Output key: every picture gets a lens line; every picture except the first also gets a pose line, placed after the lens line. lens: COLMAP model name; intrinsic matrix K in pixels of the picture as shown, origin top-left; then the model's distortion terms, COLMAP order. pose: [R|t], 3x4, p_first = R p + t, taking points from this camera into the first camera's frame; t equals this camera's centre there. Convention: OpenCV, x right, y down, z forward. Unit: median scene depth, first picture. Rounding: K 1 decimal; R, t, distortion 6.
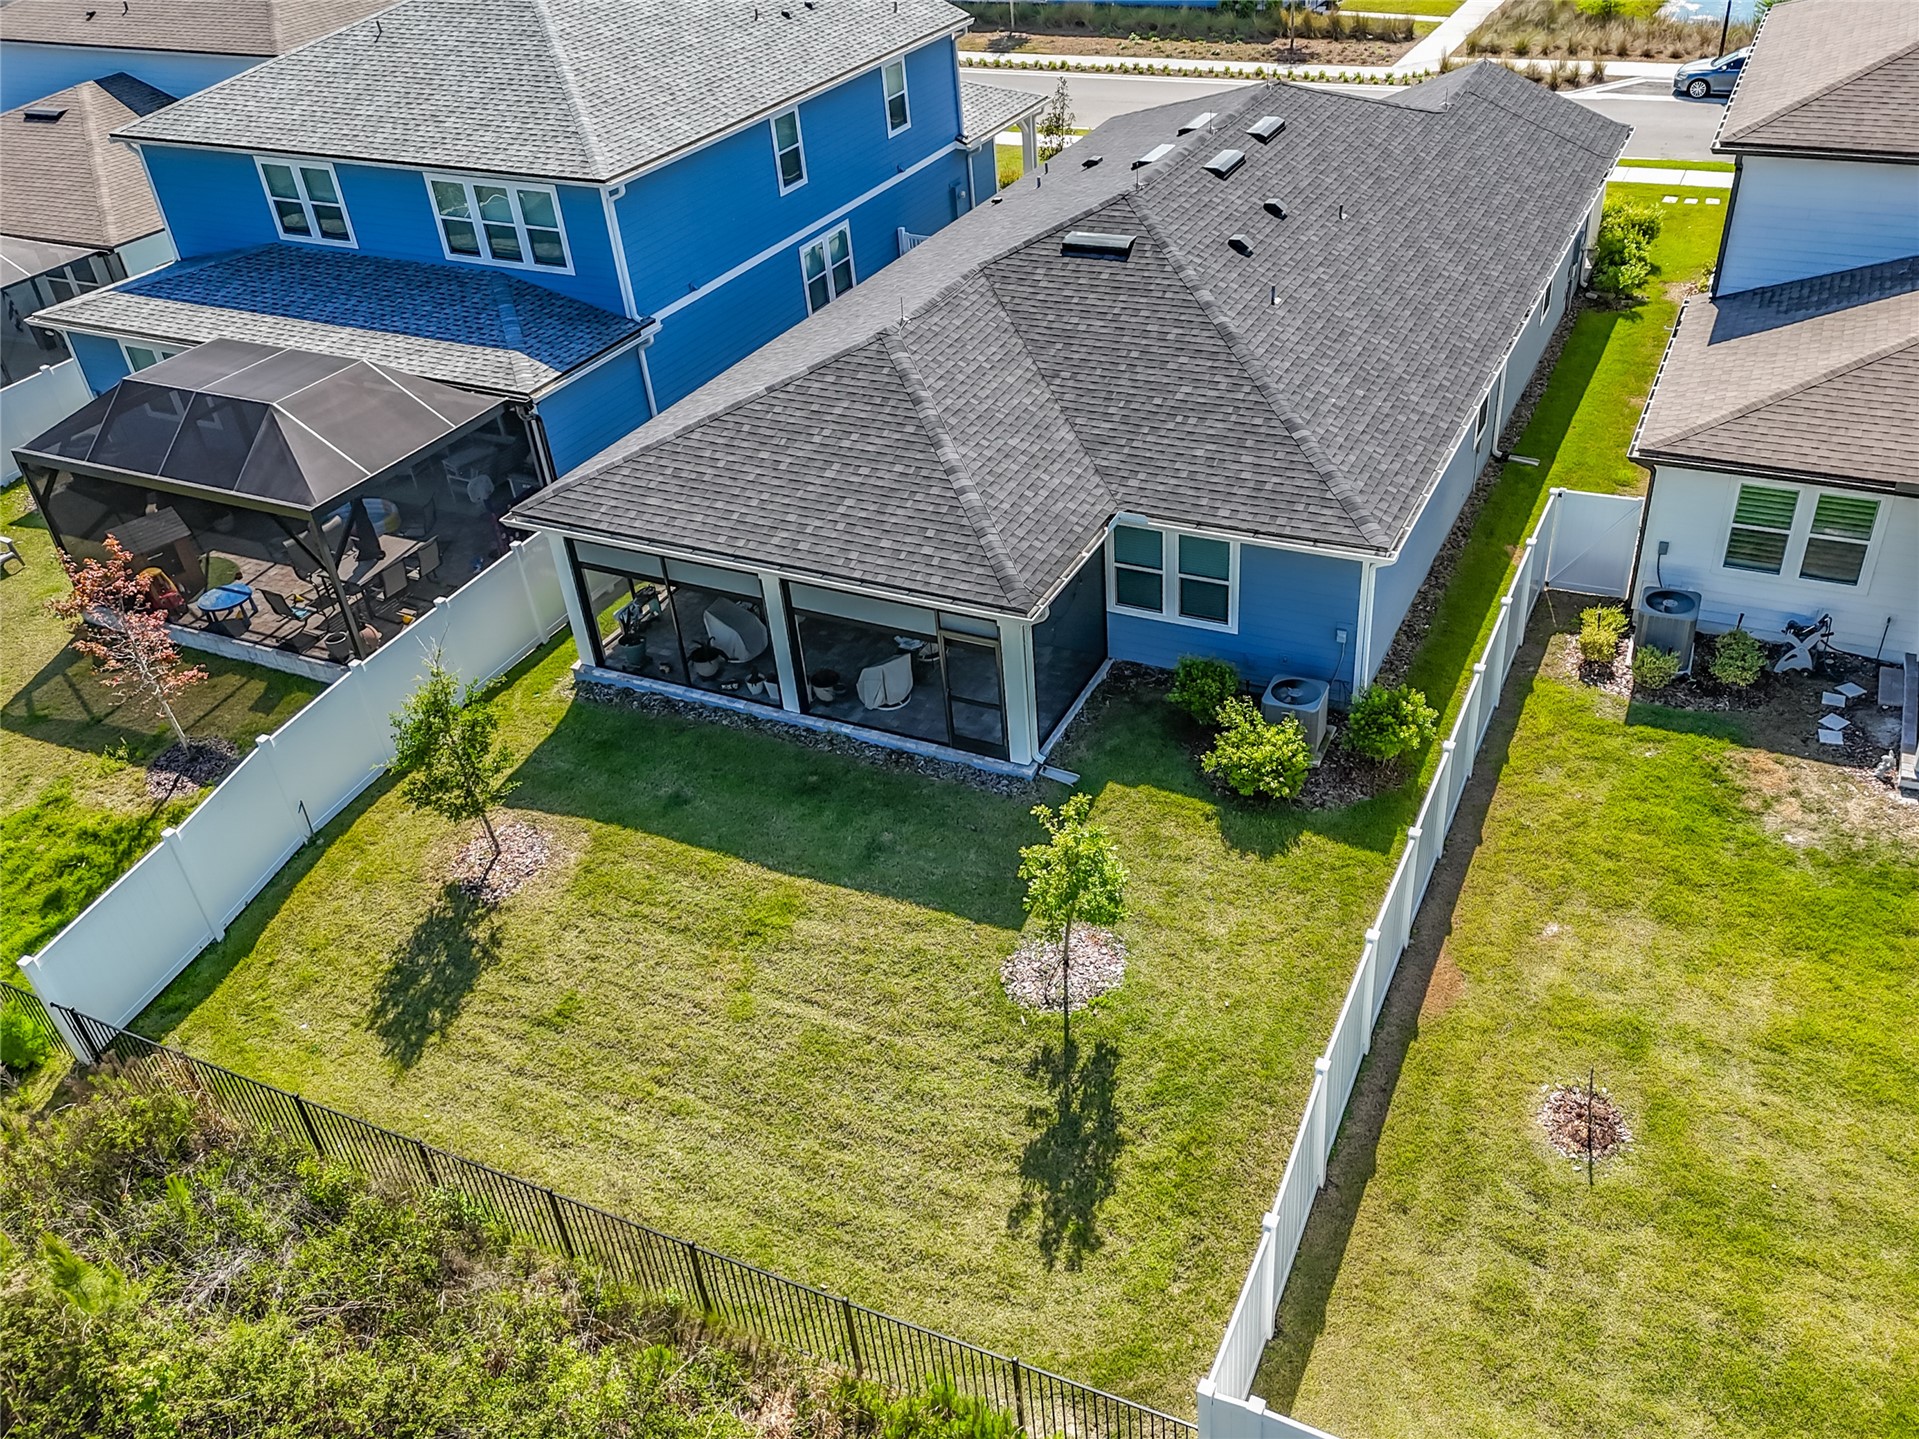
lens RADIAL K [[1578.8, 0, 1010.2], [0, 1578.8, 689.3], [0, 0, 1]] dist [0.093082, -0.138479]
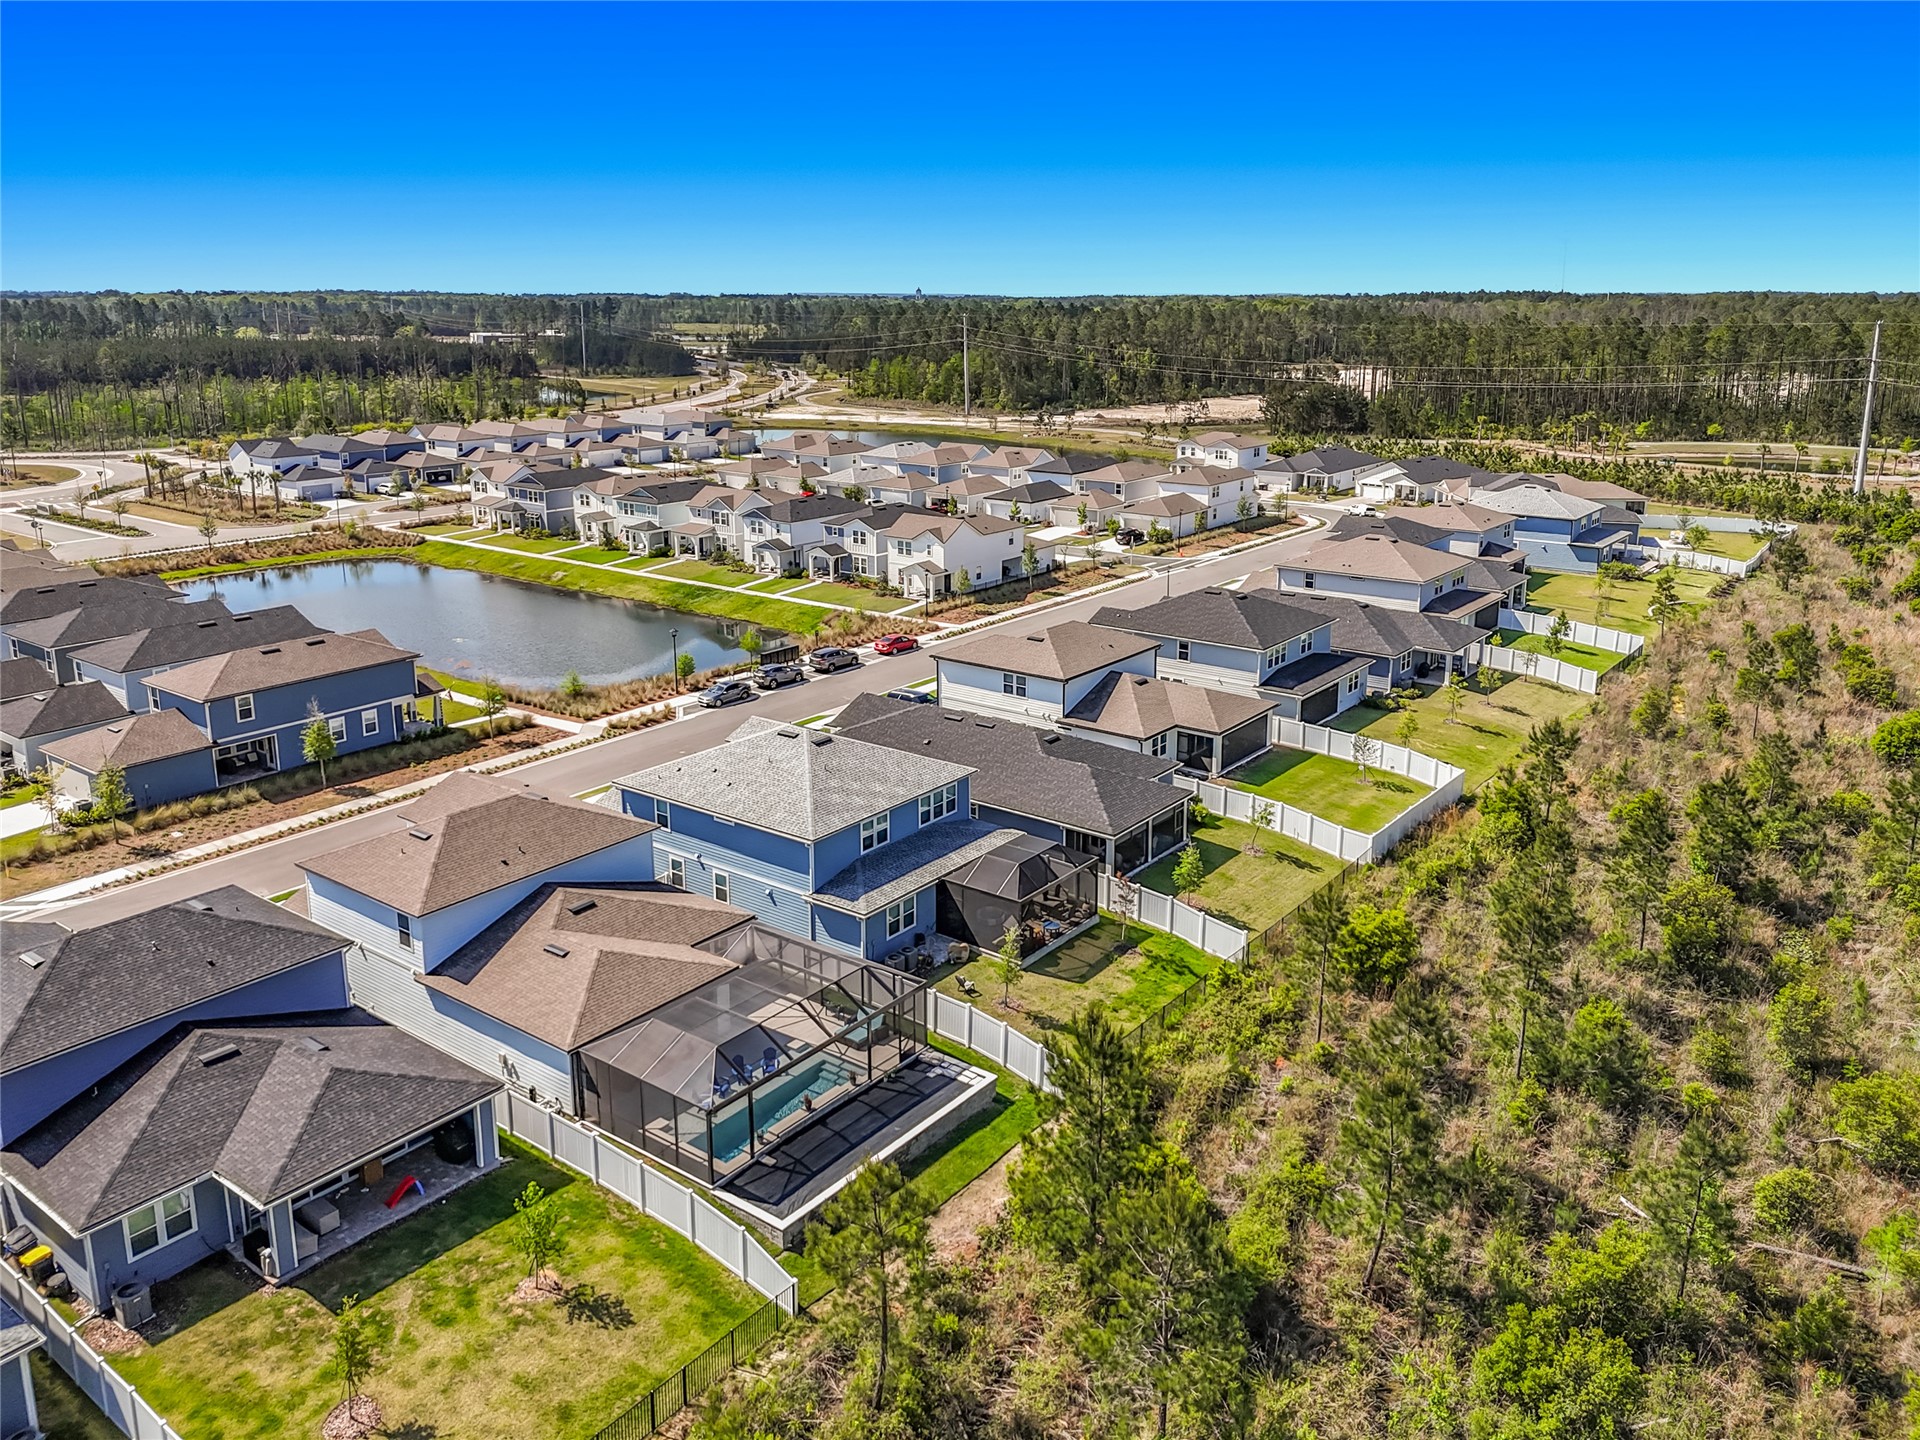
lens RADIAL K [[1407.9, 0, 912.4], [0, 1407.9, 754.0], [0, 0, 1]] dist [0.027963, -0.001416]
pose [[0.238979, -0.249932, 0.938308, -3.249562], [0.528568, 0.844084, 0.090212, -0.772926], [-0.814558, 0.474401, 0.333825, 0.273732]]
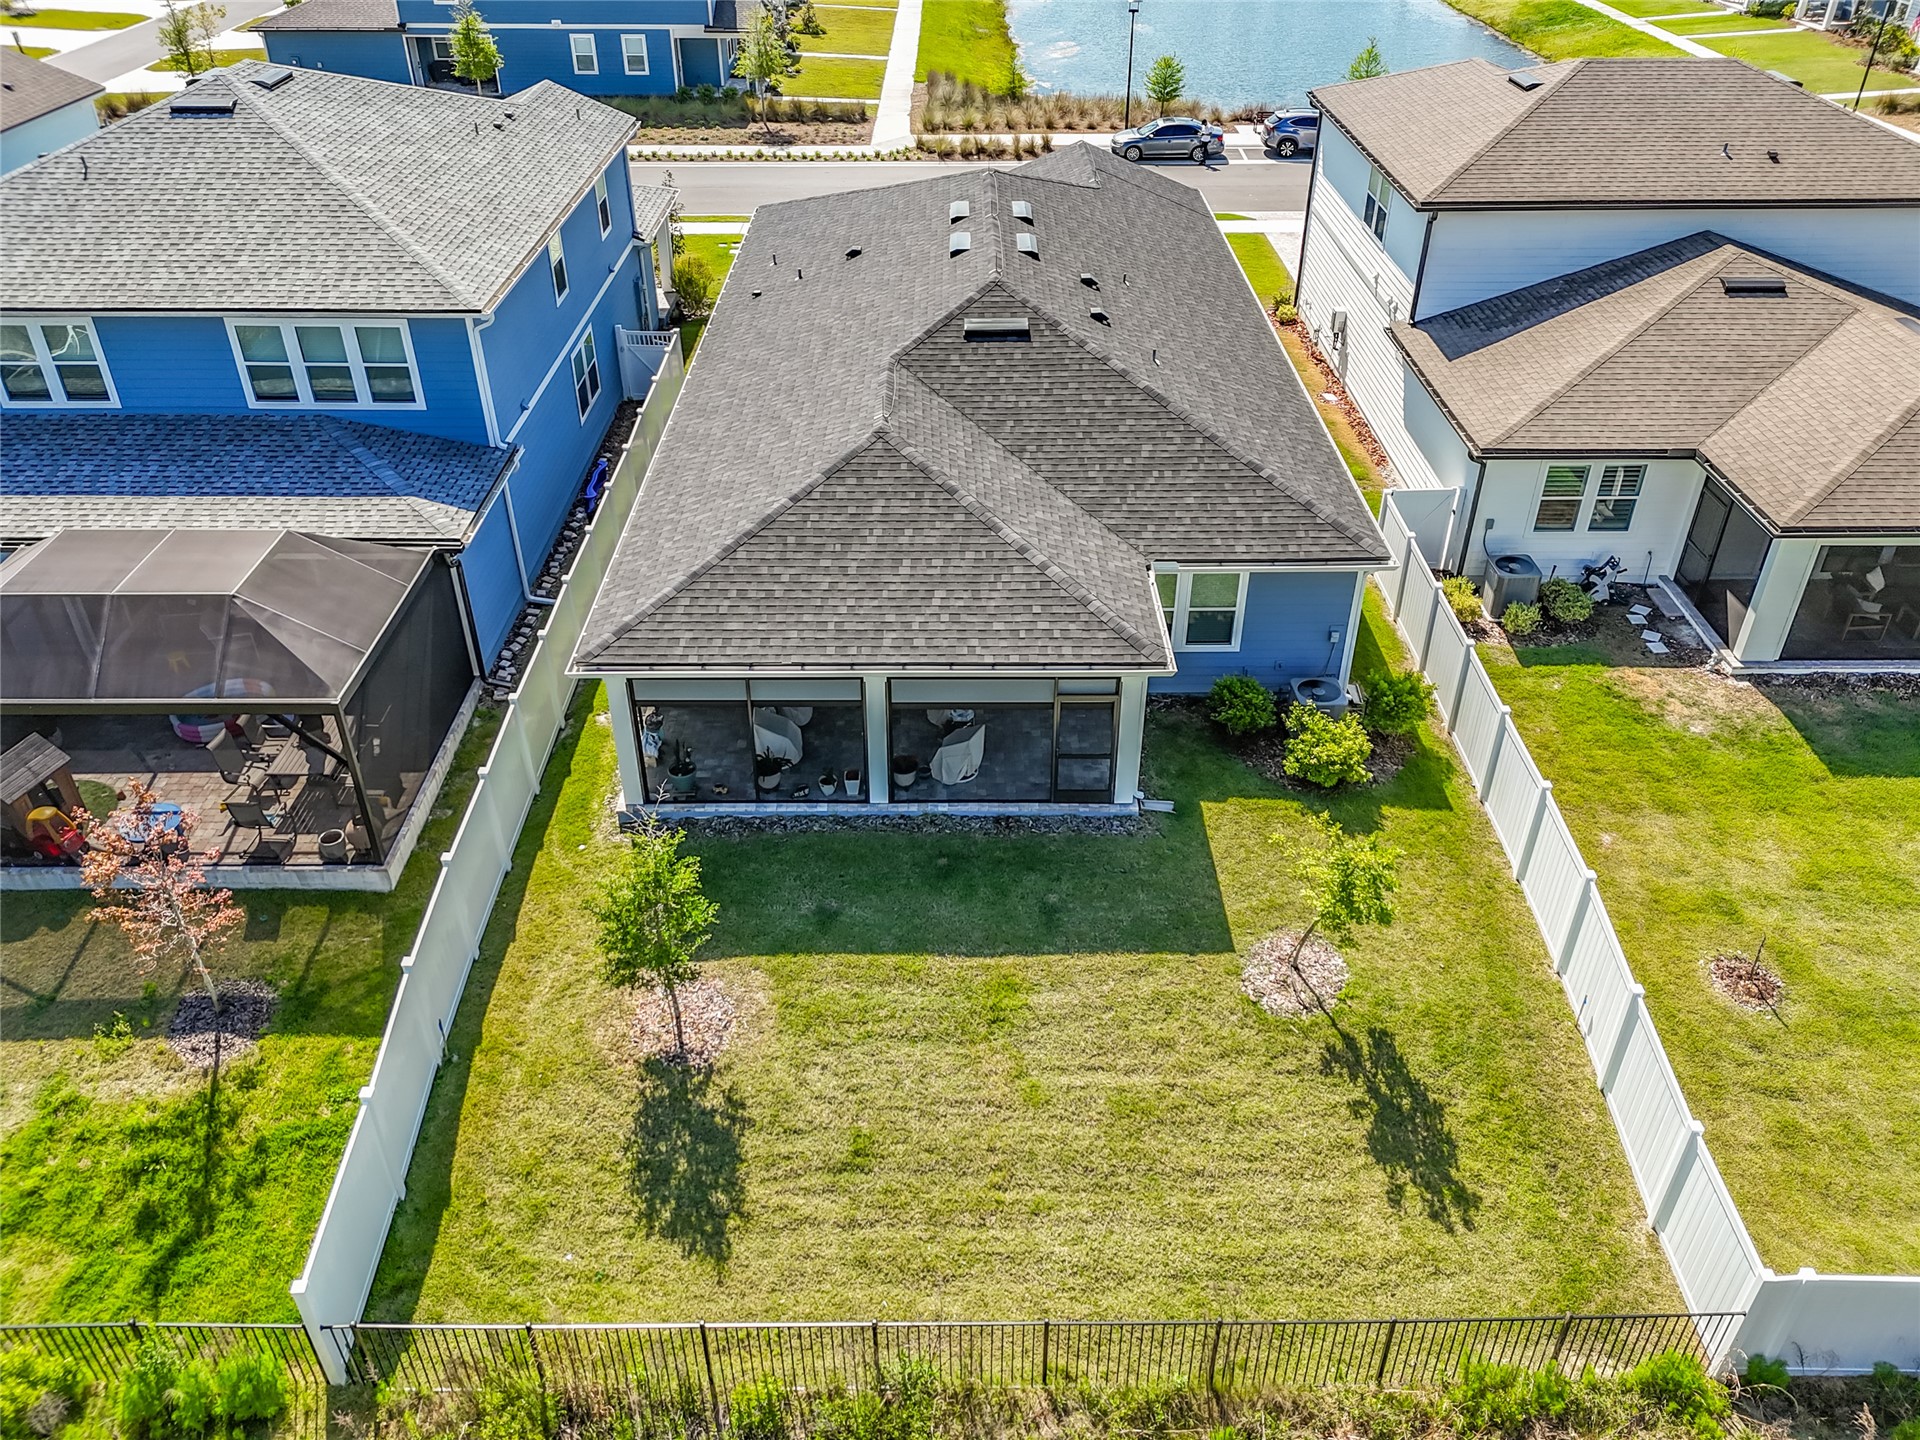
lens RADIAL K [[1436.2, 0, 946.1], [0, 1436.2, 652.0], [0, 0, 1]] dist [0.086301, -0.097972]
pose [[0.906567, -0.180125, 0.381694, -0.448620], [0.191007, 0.981542, 0.009534, -0.085132], [-0.376367, 0.064263, 0.924239, 0.115576]]
